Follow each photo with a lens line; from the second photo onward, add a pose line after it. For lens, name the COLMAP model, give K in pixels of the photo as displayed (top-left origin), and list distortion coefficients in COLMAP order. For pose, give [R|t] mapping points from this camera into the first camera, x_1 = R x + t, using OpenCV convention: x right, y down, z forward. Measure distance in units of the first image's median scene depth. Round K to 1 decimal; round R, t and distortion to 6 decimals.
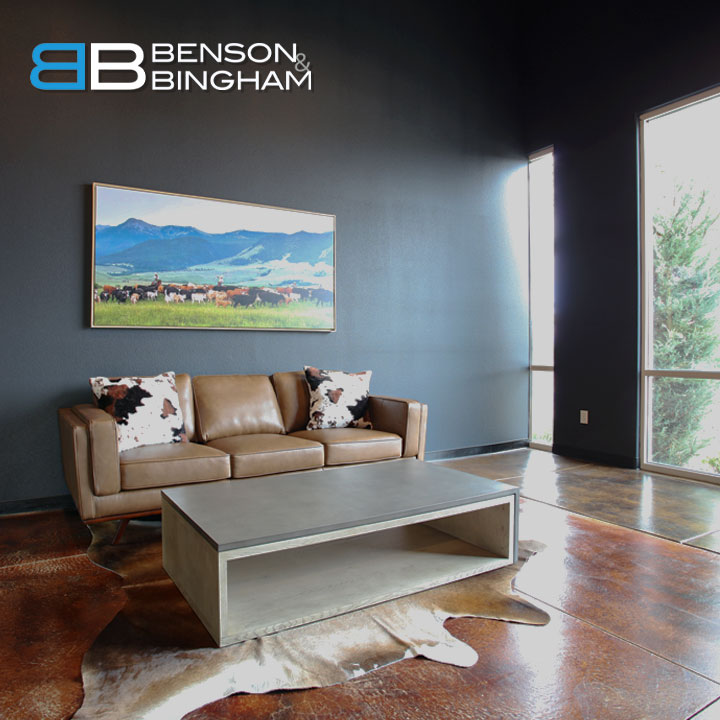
lens RADIAL K [[559.6, 0, 355.1], [0, 559.6, 355.2], [0, 0, 1]] dist [-0.056203, 0.062794]
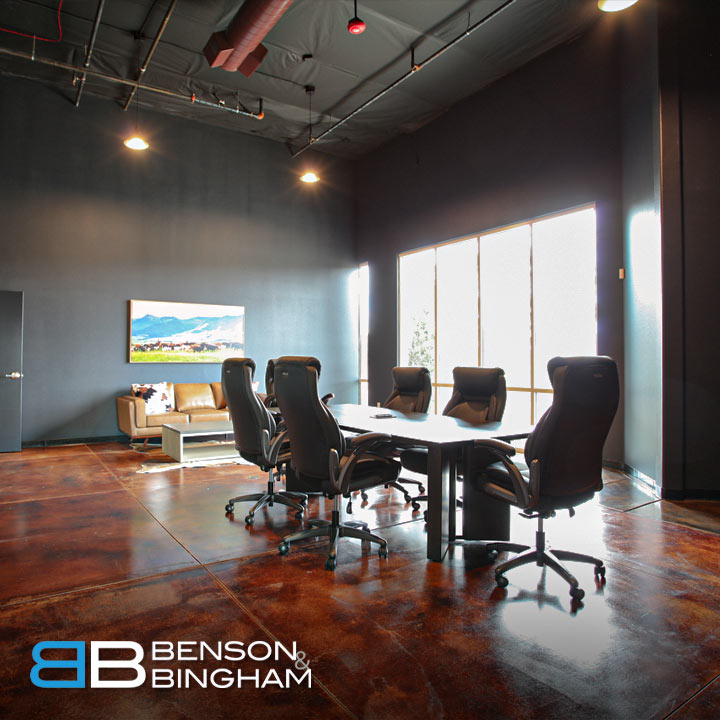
lens RADIAL K [[559.6, 0, 358.7], [0, 559.6, 359.2], [0, 0, 1]] dist [-0.056203, 0.062794]
pose [[0.999519, 0.002051, 0.030960, 0.377036], [-0.001612, 0.999898, -0.014187, -0.031038], [-0.030986, 0.014130, 0.999420, -1.251400]]
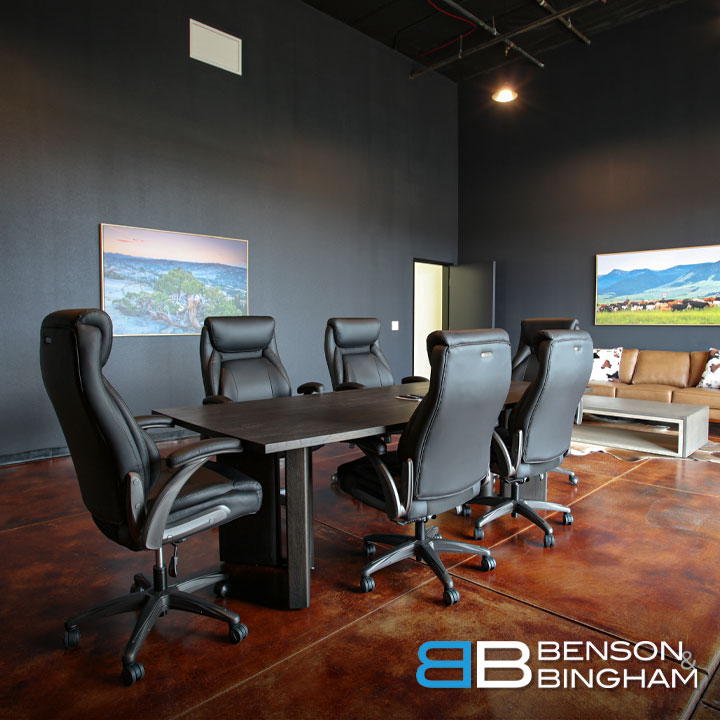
lens RADIAL K [[559.6, 0, 354.2], [0, 559.6, 356.0], [0, 0, 1]] dist [-0.056203, 0.062794]
pose [[0.240541, 0.059092, -0.968839, 1.252044], [-0.011975, 0.998250, 0.057913, -0.039880], [0.970565, -0.002328, 0.240827, -0.363006]]
